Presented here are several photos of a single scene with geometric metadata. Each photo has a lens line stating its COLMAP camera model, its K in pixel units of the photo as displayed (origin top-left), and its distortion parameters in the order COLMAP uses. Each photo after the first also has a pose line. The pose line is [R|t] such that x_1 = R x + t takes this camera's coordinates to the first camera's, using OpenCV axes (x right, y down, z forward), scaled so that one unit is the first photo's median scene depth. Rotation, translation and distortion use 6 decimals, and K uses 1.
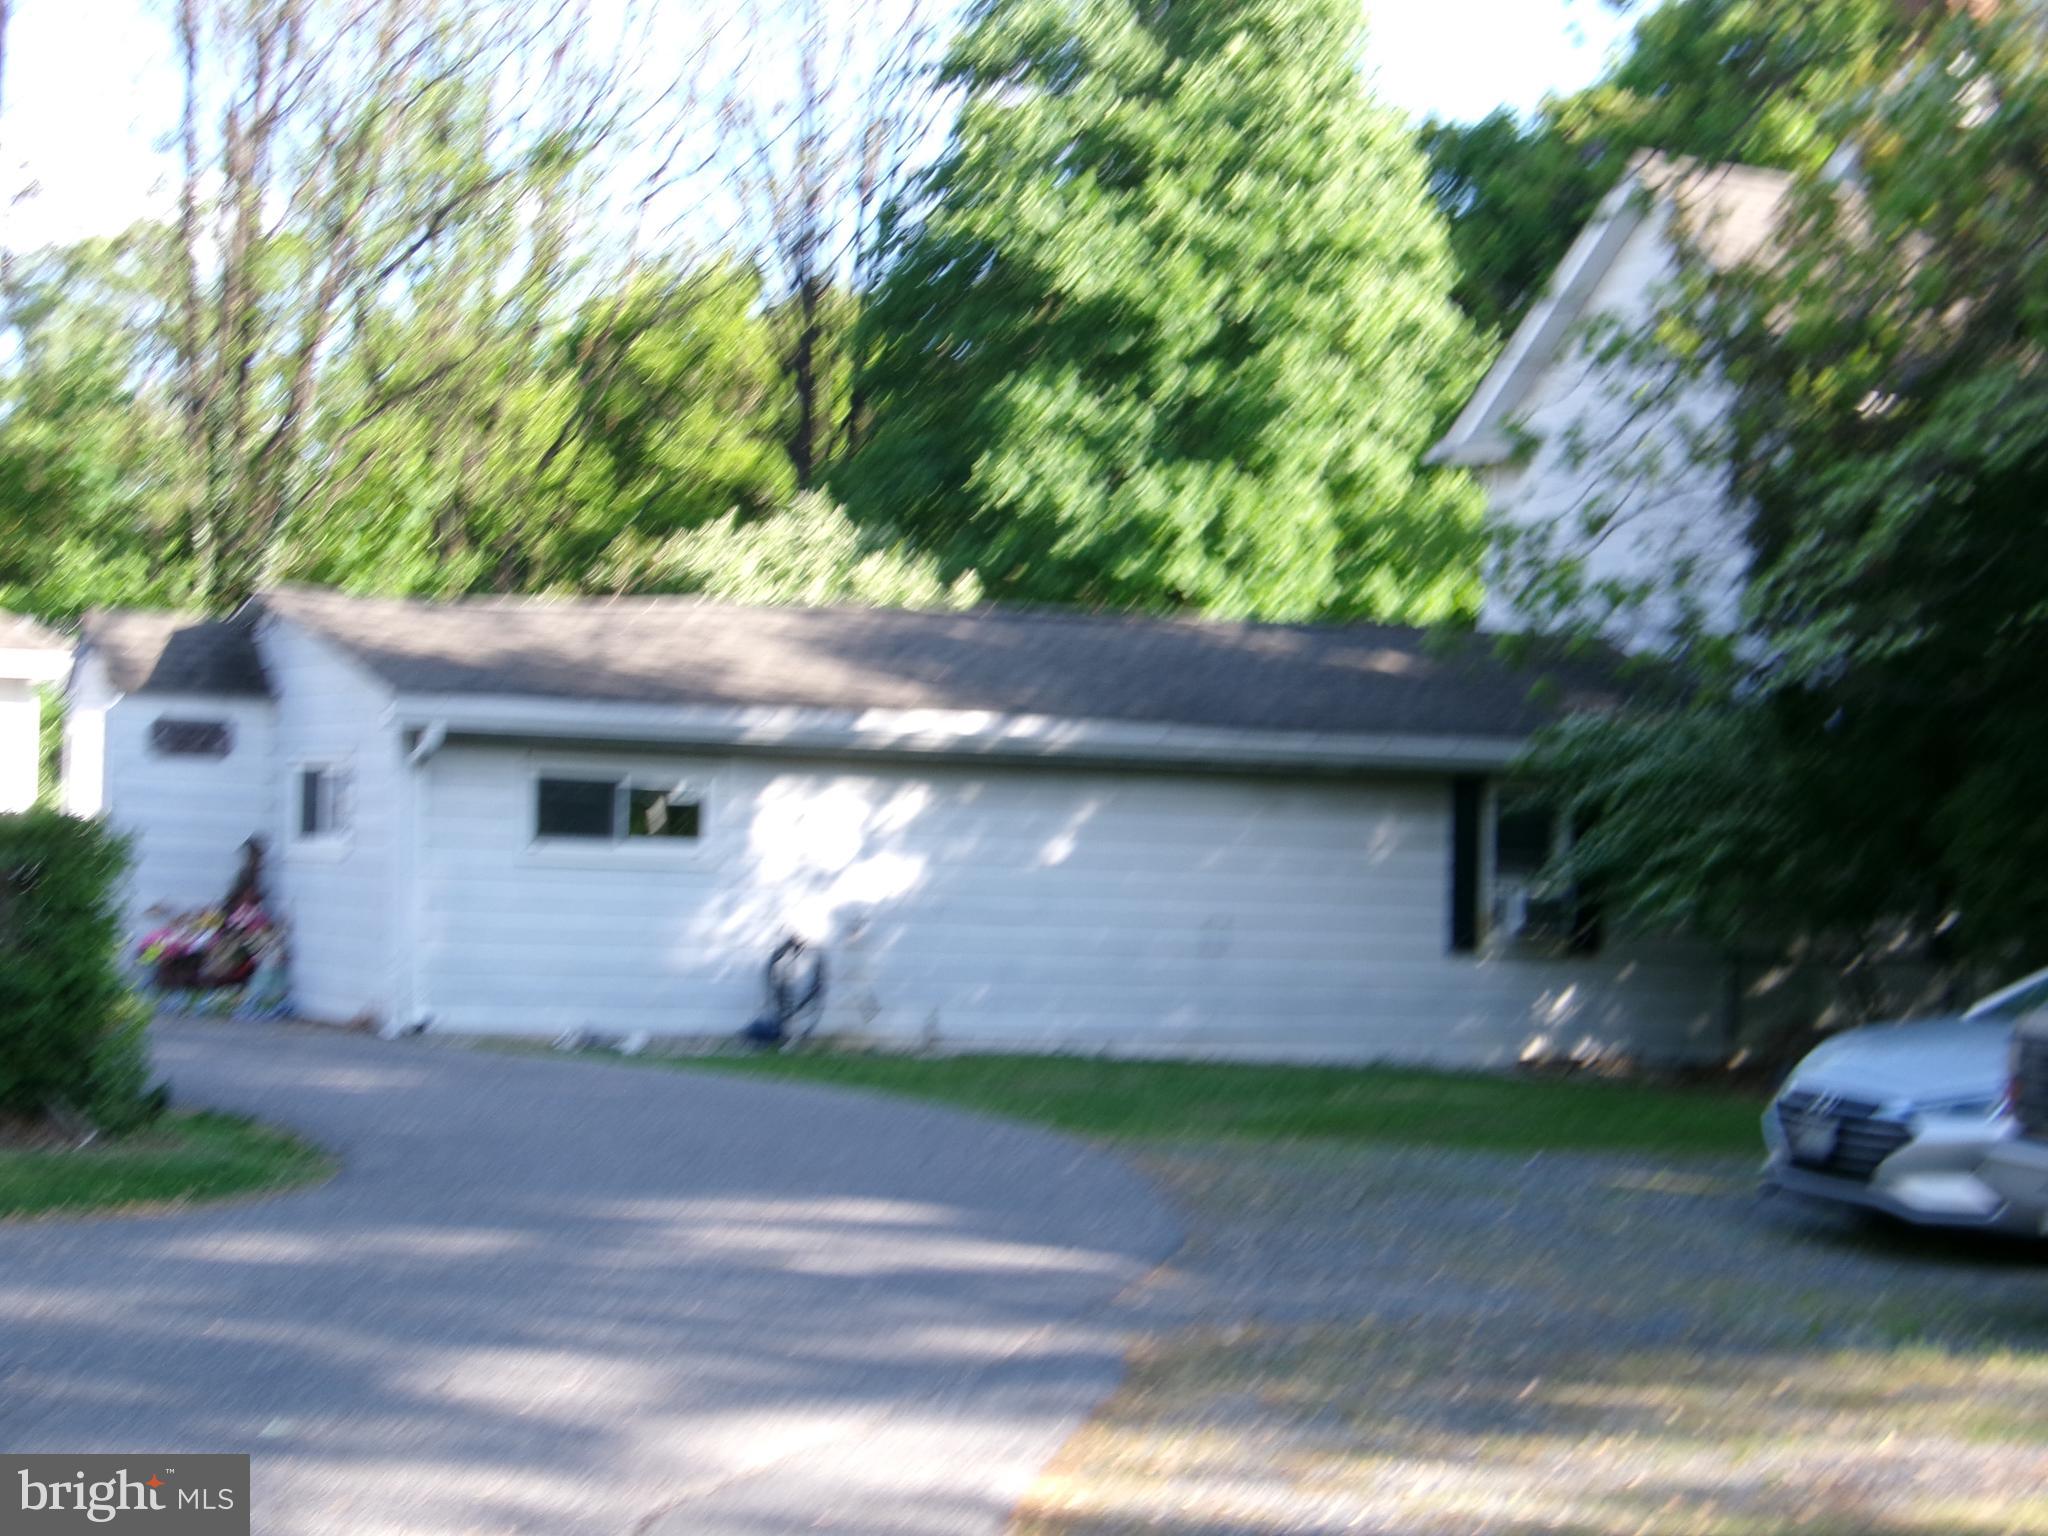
lens RADIAL K [[3829.5, 0, 1024.0], [0, 3829.5, 768.0], [0, 0, 1]] dist [0.009214, -1.386980]
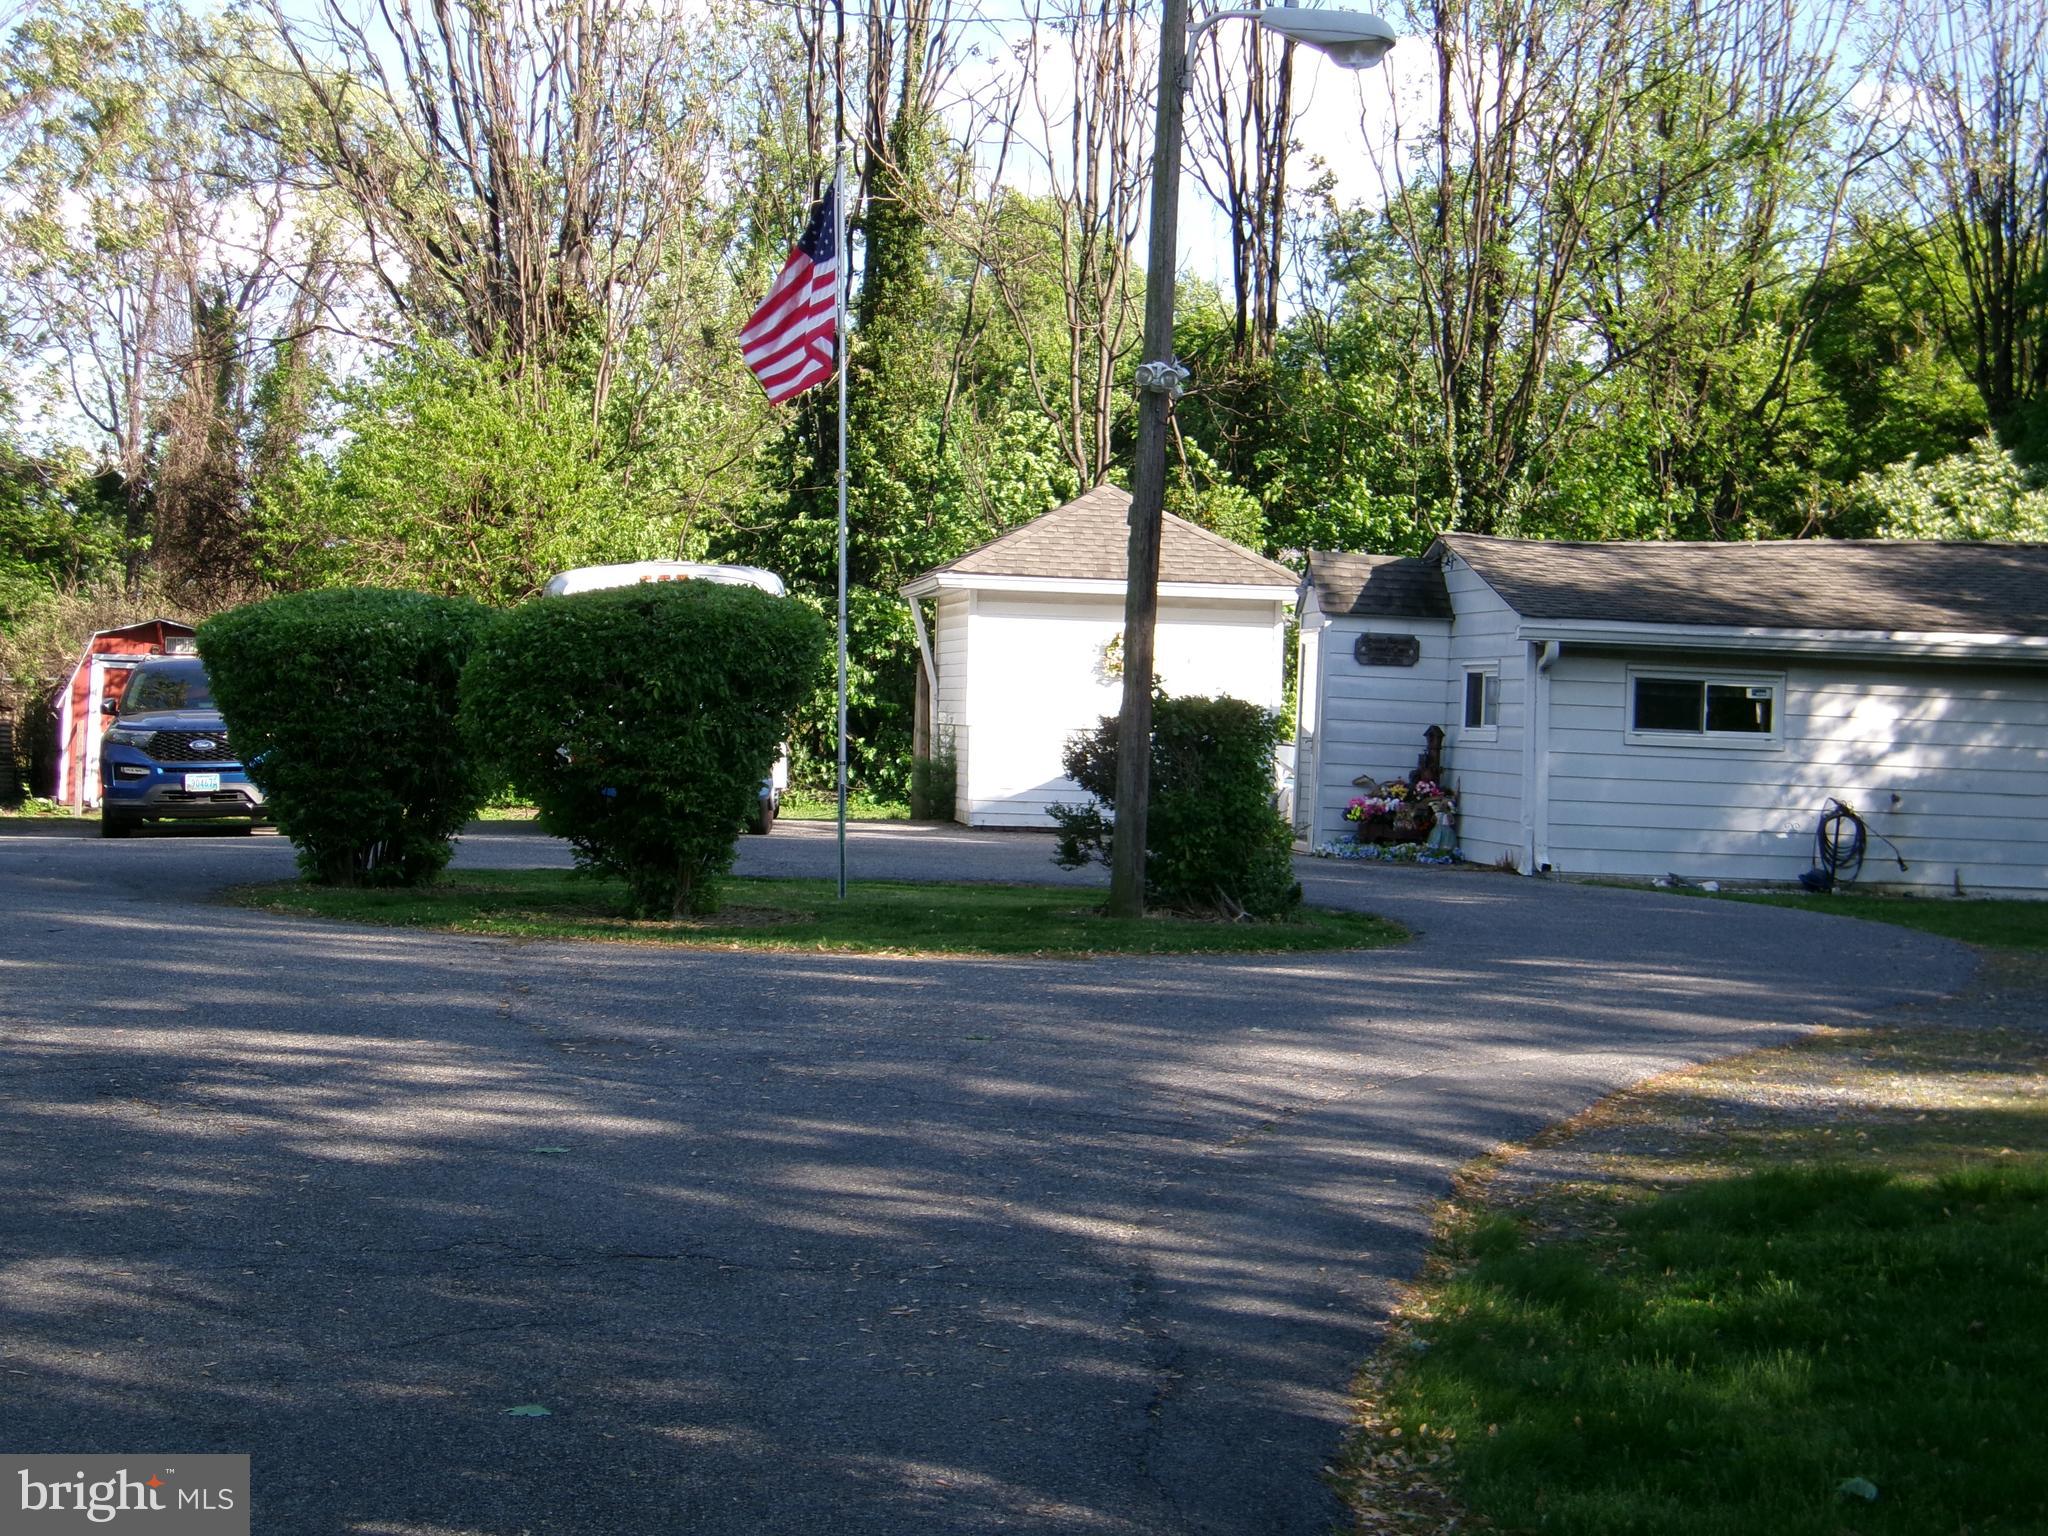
lens RADIAL K [[3829.5, 0, 1024.0], [0, 3829.5, 768.0], [0, 0, 1]] dist [0.009214, -1.386980]
pose [[0.938407, 0.010600, -0.345369, 0.120522], [-0.002616, 0.999719, 0.023574, 0.001929], [0.345522, -0.021218, 0.938171, -0.279884]]
